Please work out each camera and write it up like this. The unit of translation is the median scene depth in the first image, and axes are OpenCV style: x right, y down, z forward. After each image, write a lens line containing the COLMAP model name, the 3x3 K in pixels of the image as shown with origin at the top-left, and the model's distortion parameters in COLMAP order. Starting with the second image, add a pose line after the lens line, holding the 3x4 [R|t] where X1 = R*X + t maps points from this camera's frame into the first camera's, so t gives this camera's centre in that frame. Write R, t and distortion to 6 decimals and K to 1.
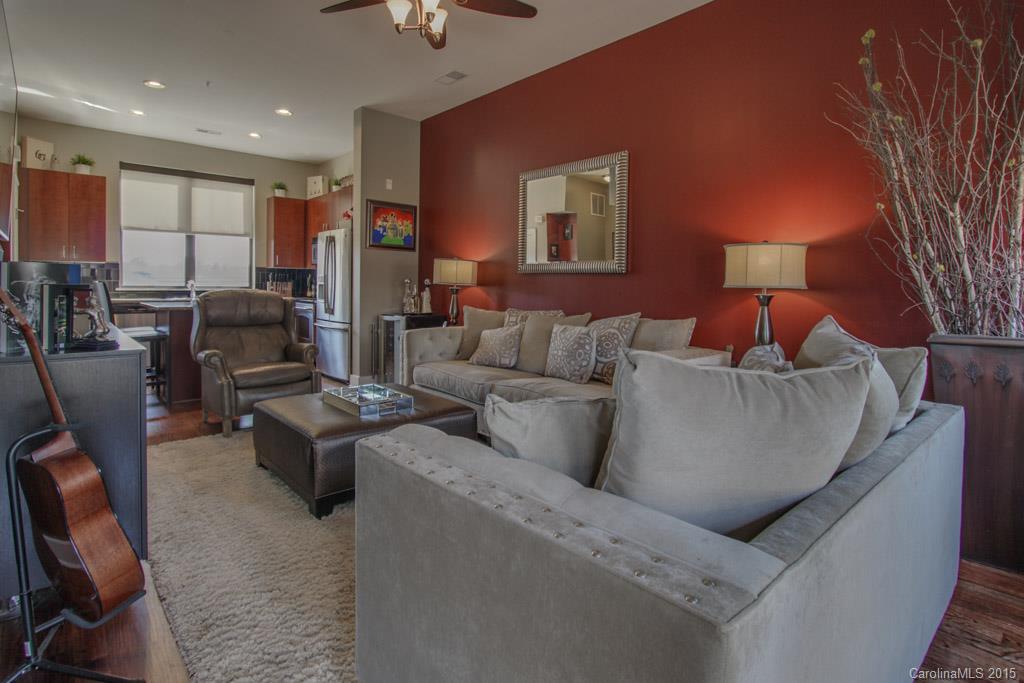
lens RADIAL K [[533.4, 0, 541.8], [0, 533.4, 289.5], [0, 0, 1]] dist [-0.011516, 0.000445]
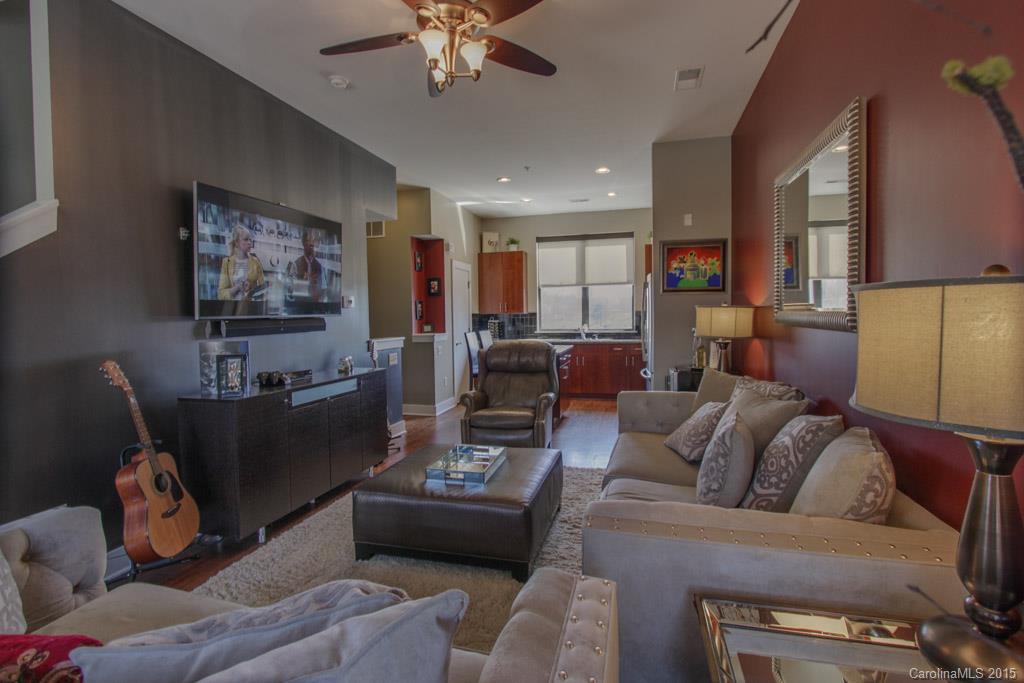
lens RADIAL K [[499.9, 0, 507.8], [0, 499.9, 329.0], [0, 0, 1]] dist [-0.012466, -0.000436]
pose [[0.501622, 0.008057, -0.865049, 0.279408], [0.013270, 0.999767, 0.017006, -0.033457], [0.864985, -0.020010, 0.501399, 0.315741]]
